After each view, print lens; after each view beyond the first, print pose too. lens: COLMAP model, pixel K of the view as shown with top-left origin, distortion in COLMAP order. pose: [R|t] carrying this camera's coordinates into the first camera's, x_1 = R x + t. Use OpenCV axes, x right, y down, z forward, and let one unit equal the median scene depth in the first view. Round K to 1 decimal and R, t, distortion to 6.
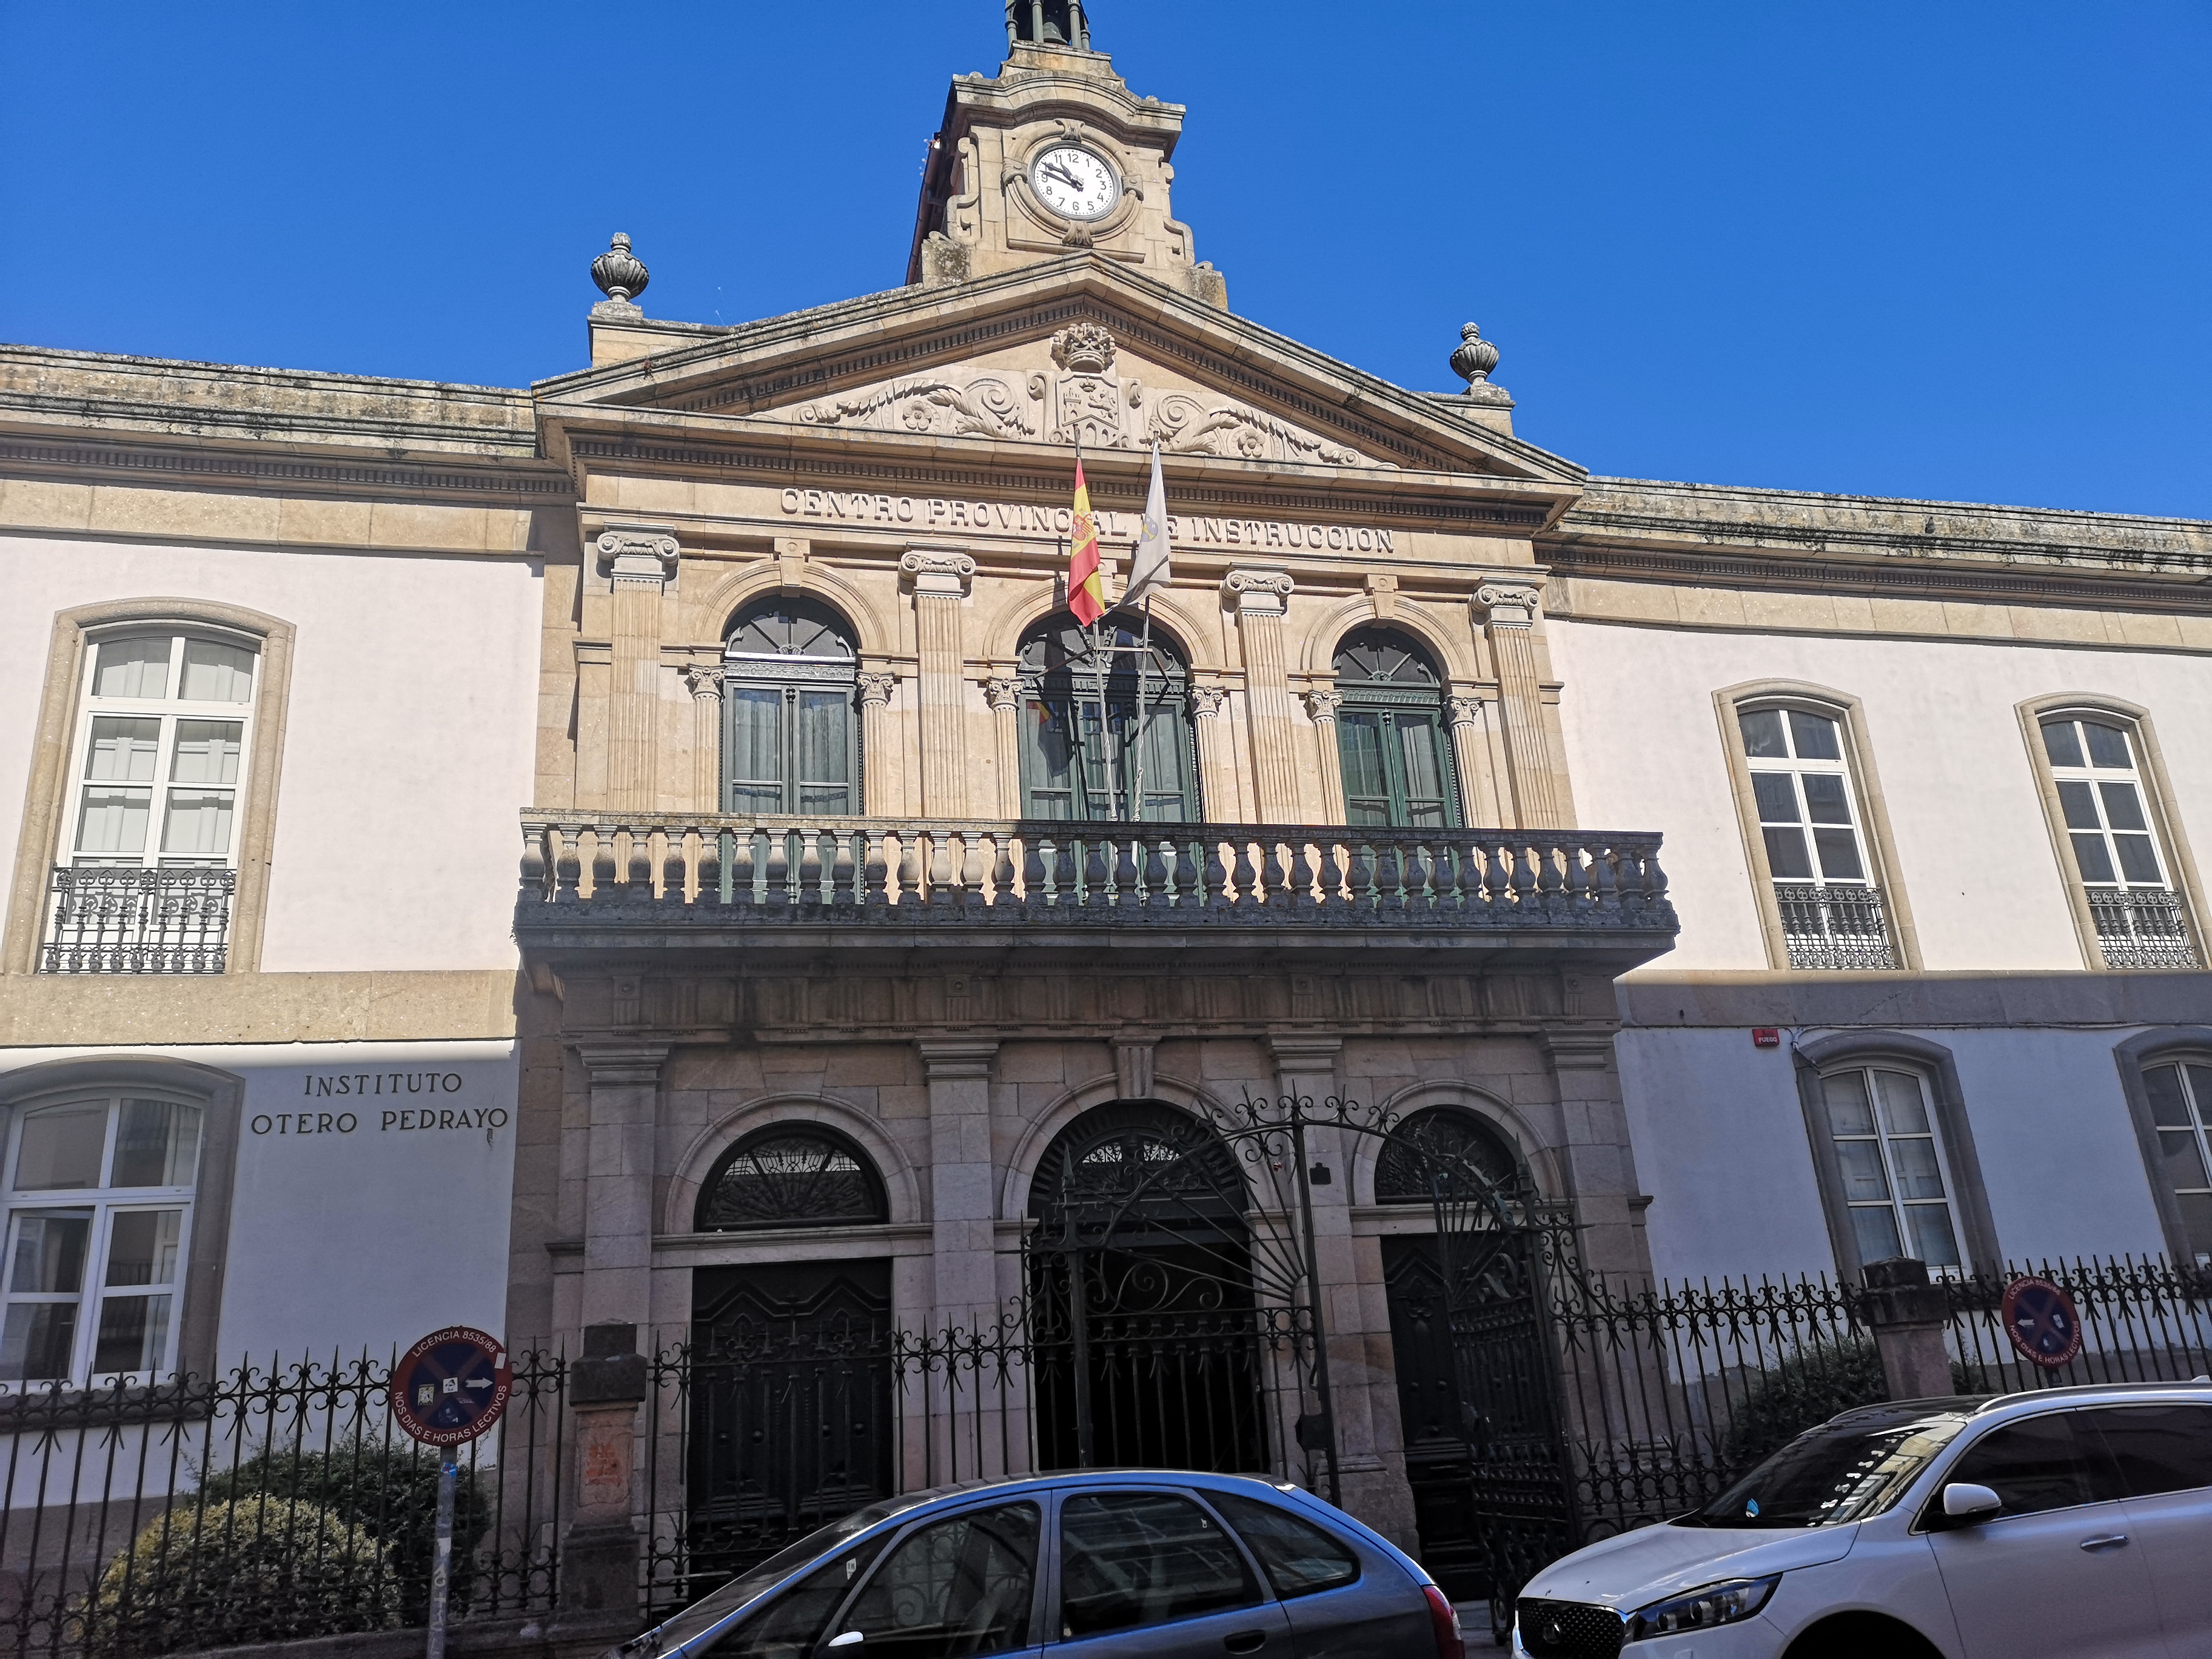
lens RADIAL K [[1662.5, 0, 1106.0], [0, 1662.5, 829.5], [0, 0, 1]] dist [0.050980, -0.001945]
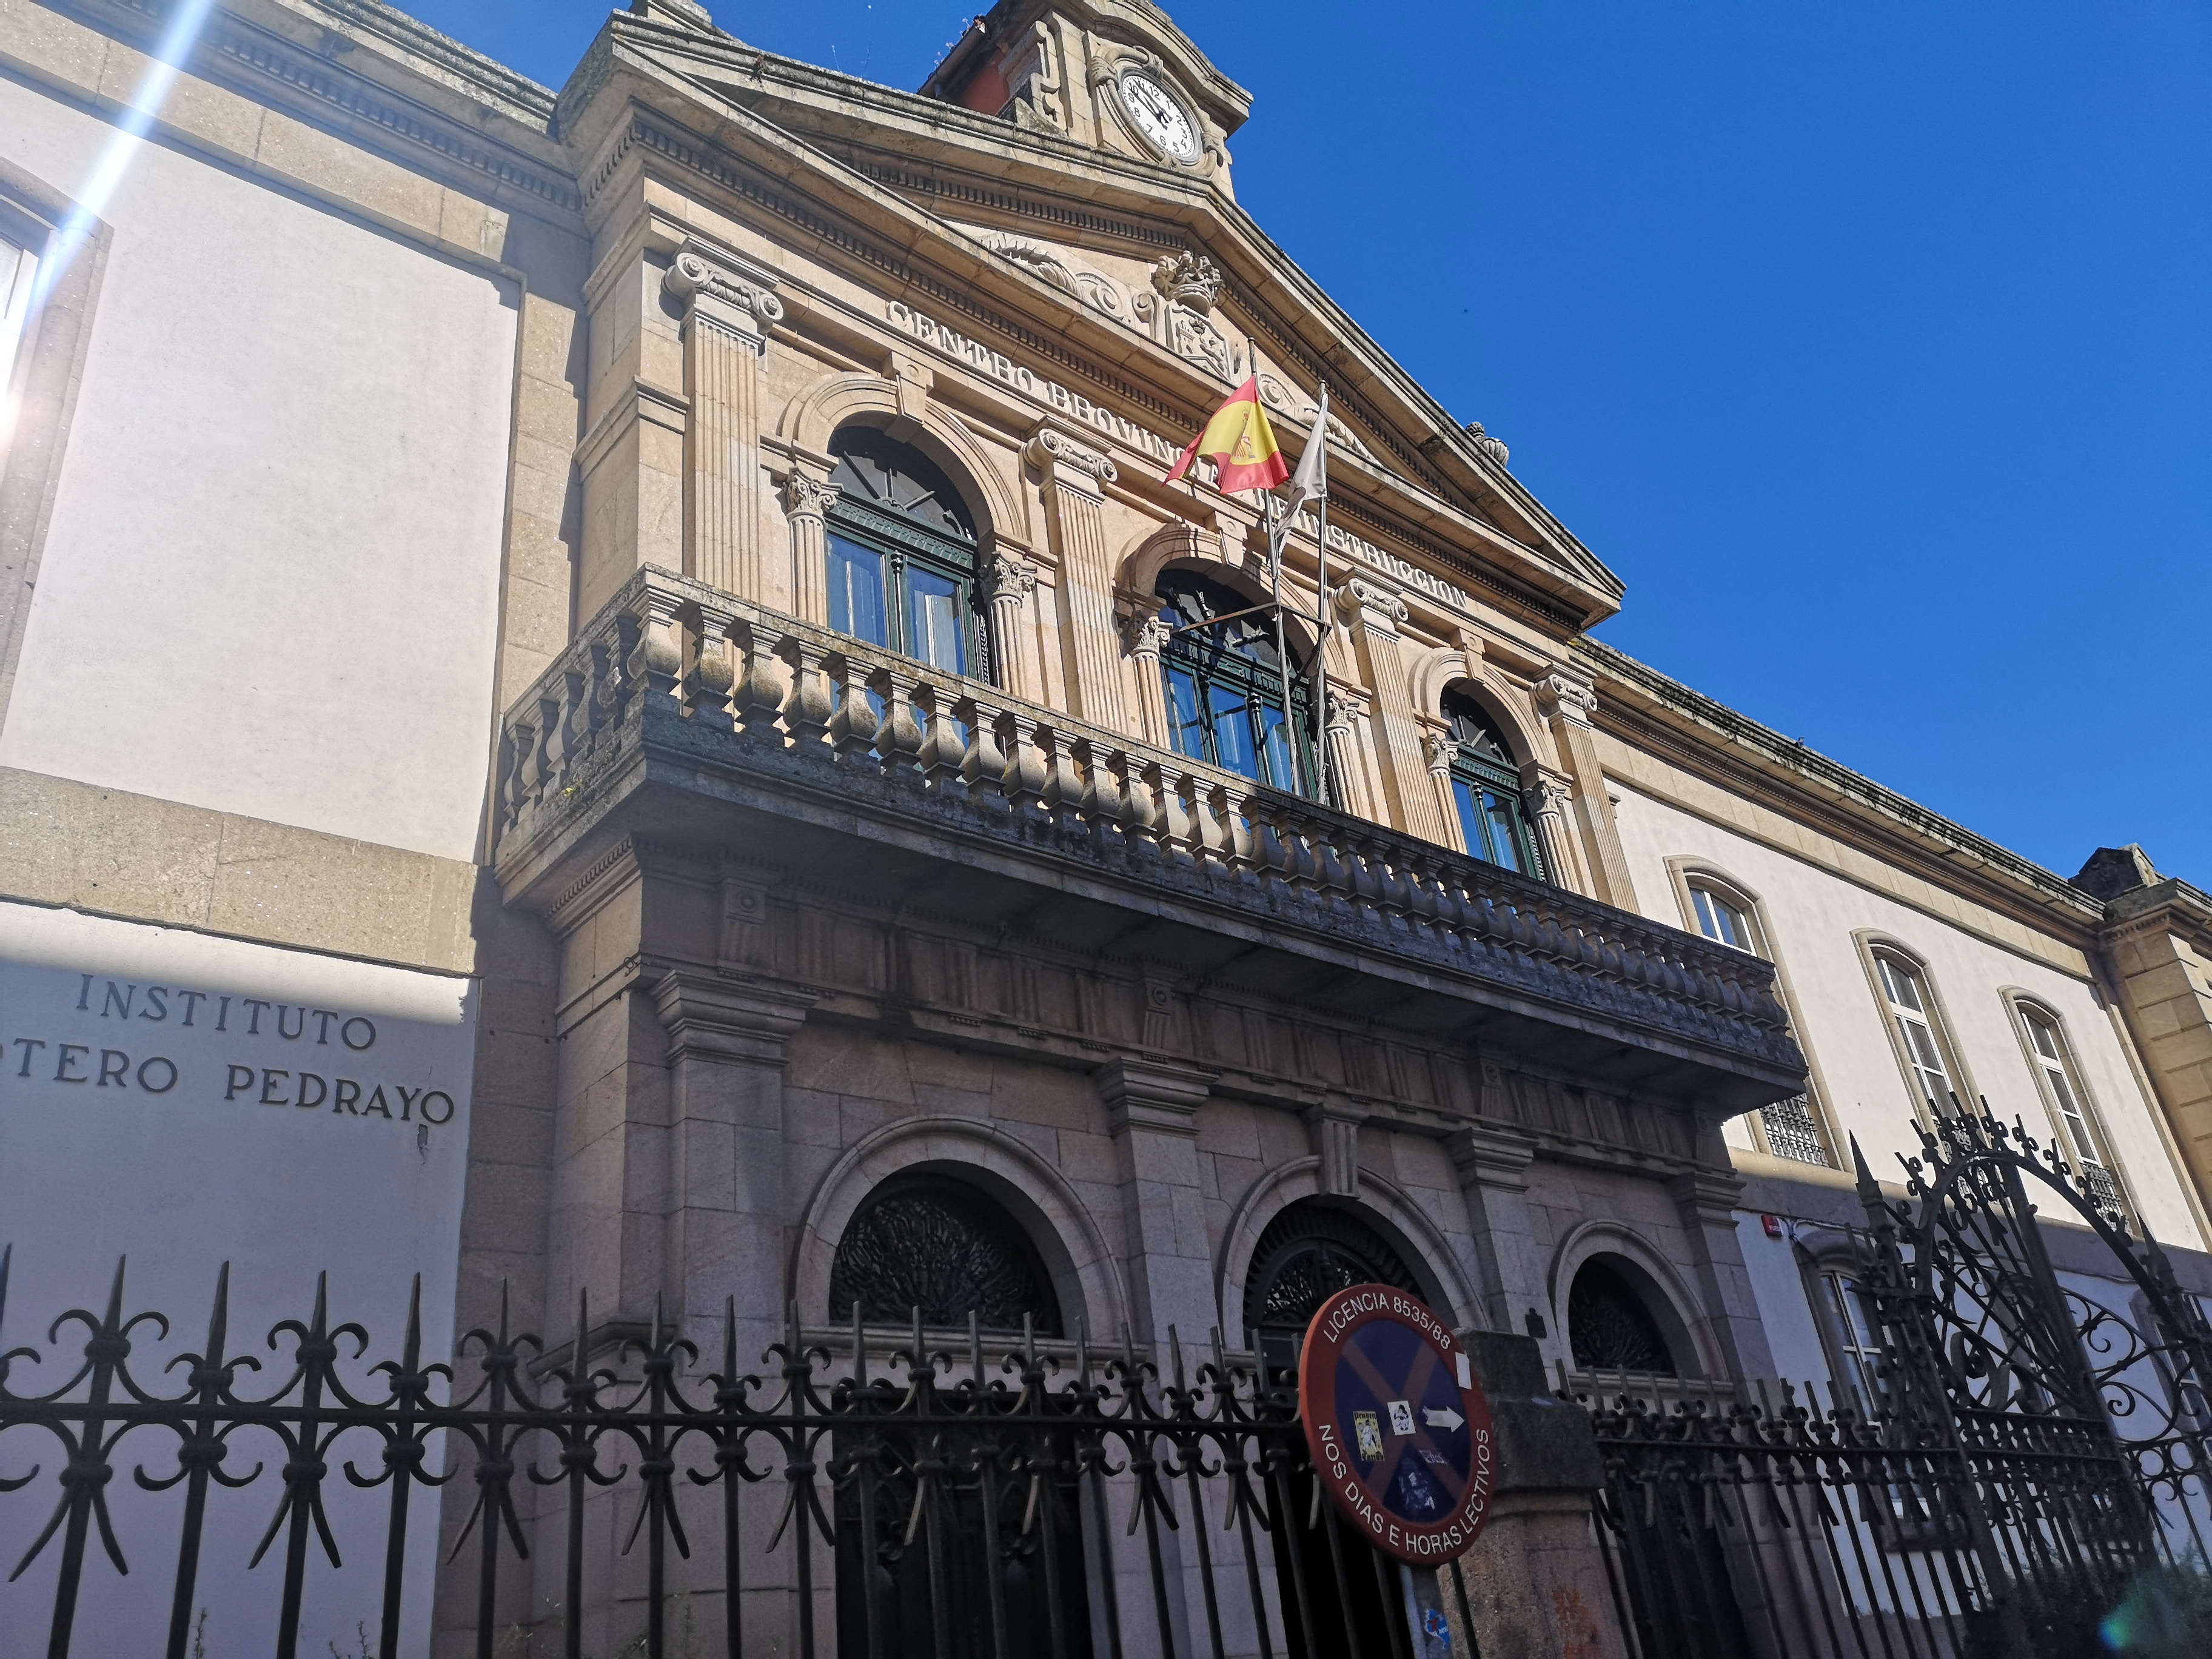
lens RADIAL K [[1673.4, 0, 1106.0], [0, 1673.4, 829.5], [0, 0, 1]] dist [0.061977, -0.054288]
pose [[0.895142, 0.180821, 0.407462, -0.360510], [-0.101089, 0.972565, -0.209518, 0.156169], [-0.434169, 0.146358, 0.888863, 0.351347]]
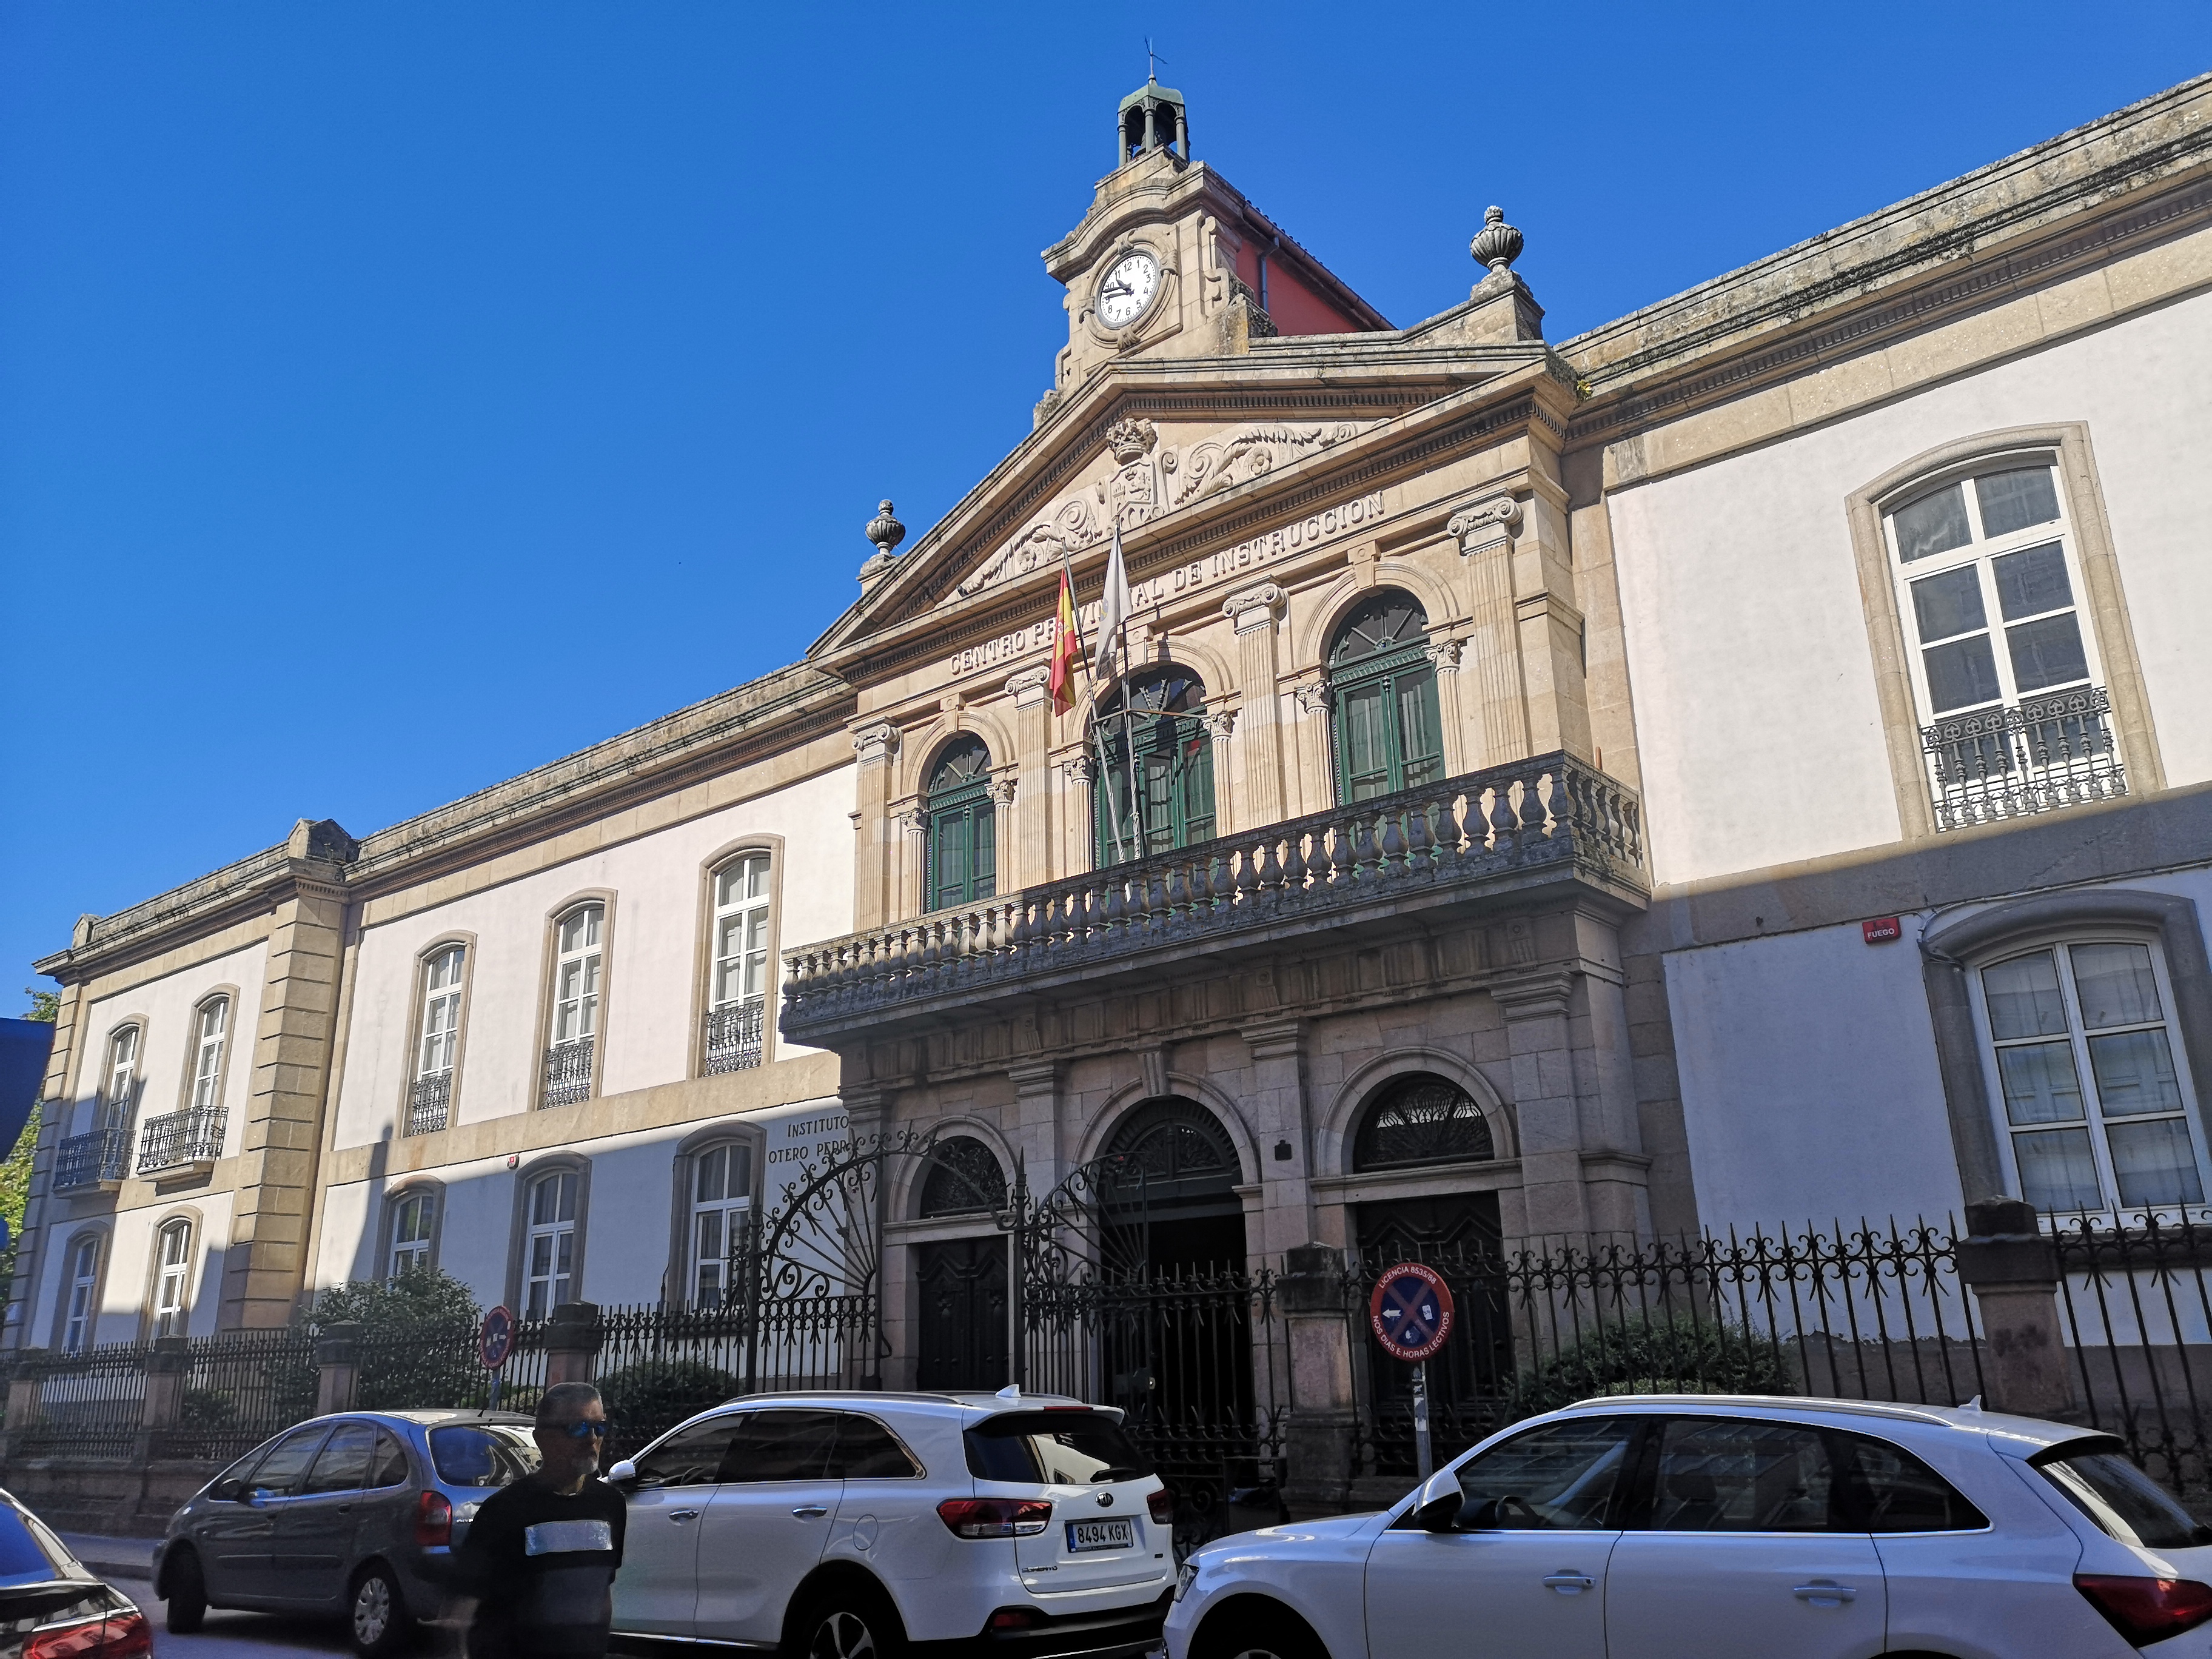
lens RADIAL K [[1673.4, 0, 1106.0], [0, 1673.4, 829.5], [0, 0, 1]] dist [0.061977, -0.054288]
pose [[0.593602, -0.193714, -0.781096, 0.892109], [0.254841, 0.965894, -0.045875, 0.021456], [0.763343, -0.171824, 0.622723, 0.236906]]
